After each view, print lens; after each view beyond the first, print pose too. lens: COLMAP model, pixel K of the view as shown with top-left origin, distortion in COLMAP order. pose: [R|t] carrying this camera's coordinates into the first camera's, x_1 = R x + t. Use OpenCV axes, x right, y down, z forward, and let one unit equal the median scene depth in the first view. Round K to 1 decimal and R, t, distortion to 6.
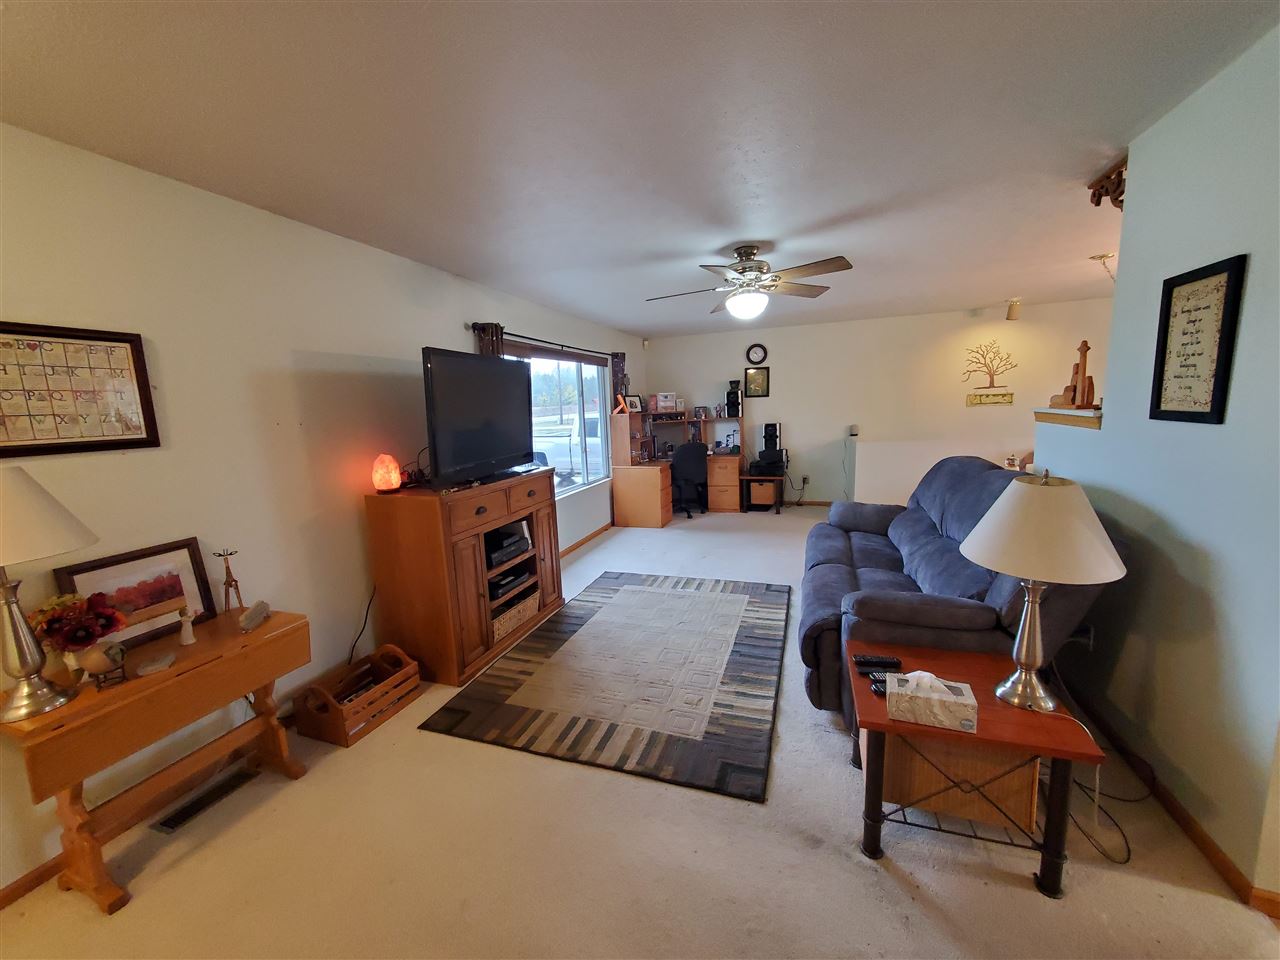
lens RADIAL K [[506.2, 0, 639.6], [0, 506.2, 487.6], [0, 0, 1]] dist [0.000249, -0.002045]
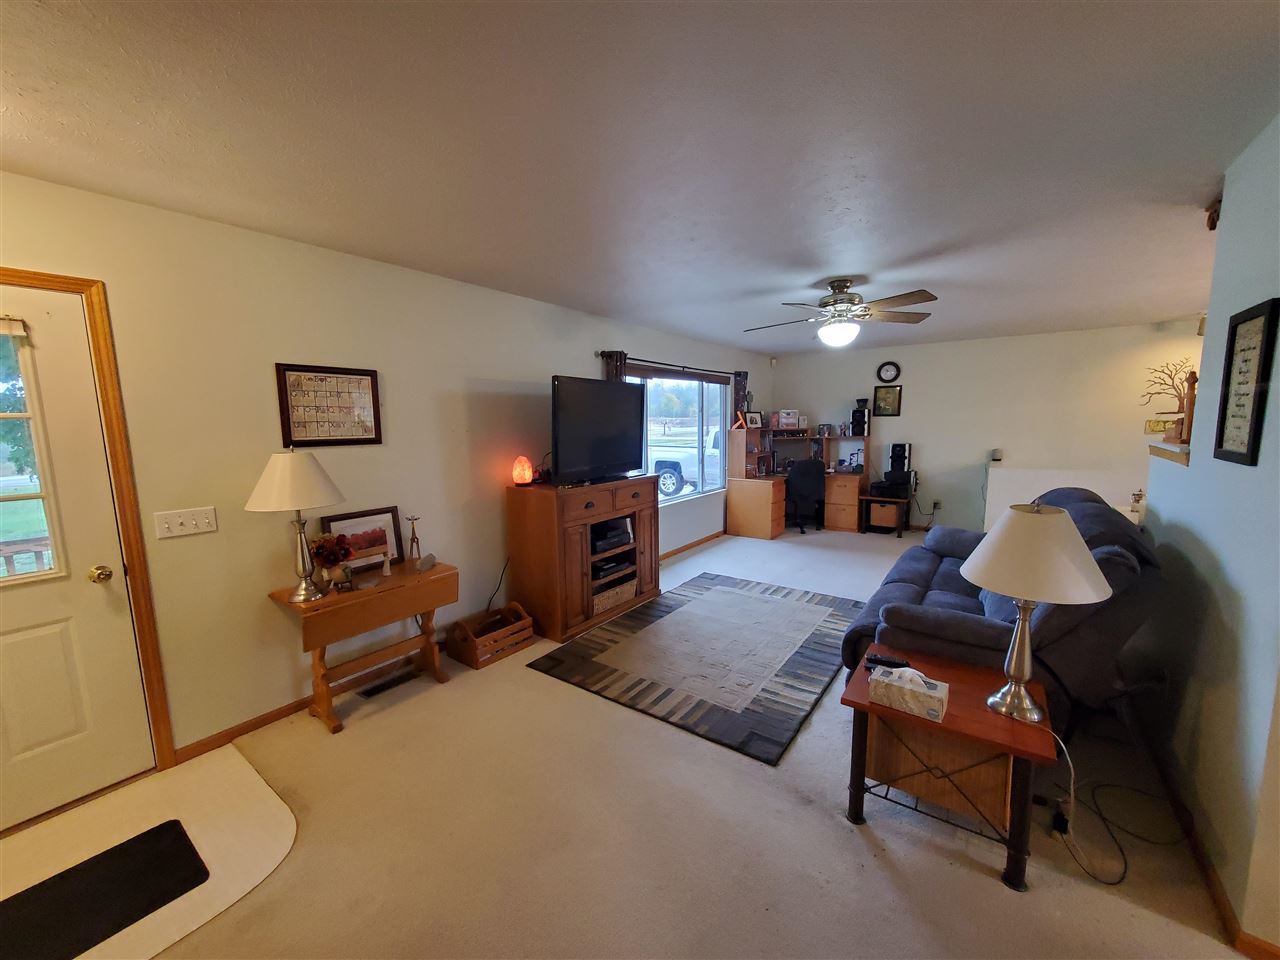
lens RADIAL K [[506.2, 0, 639.6], [0, 506.2, 487.6], [0, 0, 1]] dist [0.000249, -0.002045]
pose [[0.957331, 0.065660, -0.281435, 0.169529], [-0.071736, 0.997359, -0.011331, 0.008636], [0.279948, 0.031037, 0.959513, -0.175306]]
